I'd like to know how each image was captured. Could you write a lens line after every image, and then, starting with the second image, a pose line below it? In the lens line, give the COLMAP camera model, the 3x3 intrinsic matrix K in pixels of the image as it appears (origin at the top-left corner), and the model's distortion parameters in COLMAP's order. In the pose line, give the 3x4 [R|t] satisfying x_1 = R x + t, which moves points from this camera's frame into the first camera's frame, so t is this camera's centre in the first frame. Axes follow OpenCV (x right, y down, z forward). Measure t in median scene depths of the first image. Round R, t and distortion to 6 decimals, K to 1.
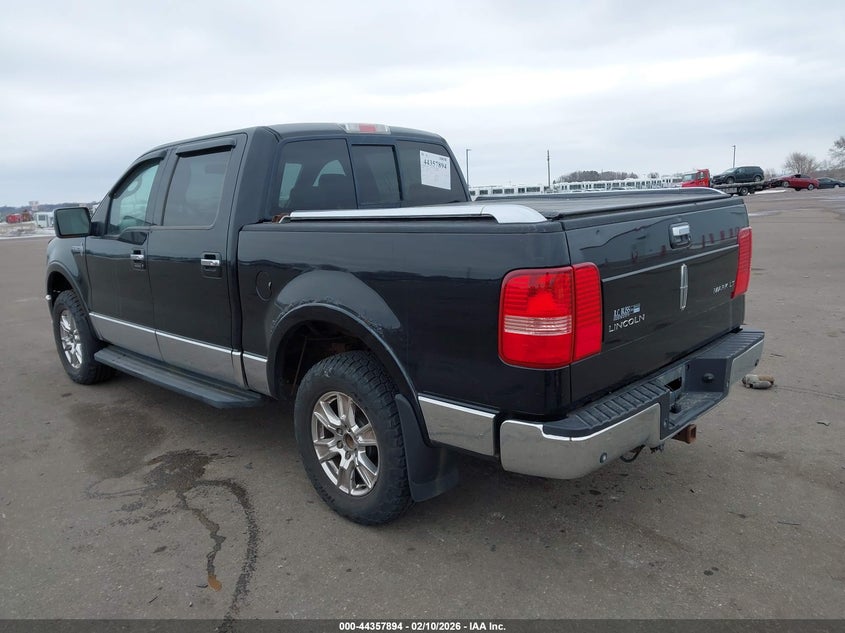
lens RADIAL K [[660.7, 0, 422.5], [0, 660.7, 316.5], [0, 0, 1]] dist [-0.002314, 0.000793]
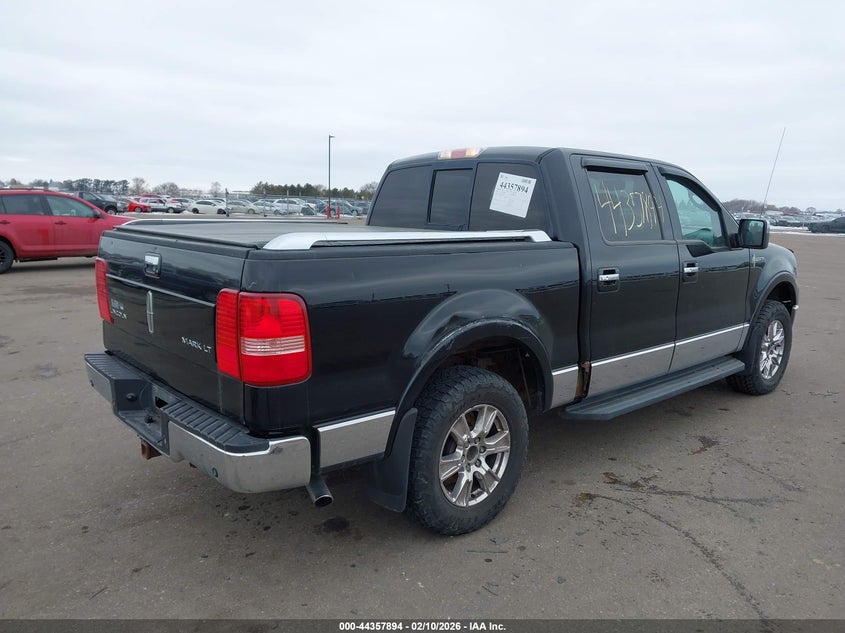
lens RADIAL K [[660.7, 0, 422.5], [0, 660.7, 316.5], [0, 0, 1]] dist [-0.002314, 0.000793]
pose [[-0.074529, 0.205751, -0.975762, 0.954576], [-0.200421, 0.955427, 0.216771, -0.243821], [0.976871, 0.211719, -0.029970, 0.990990]]
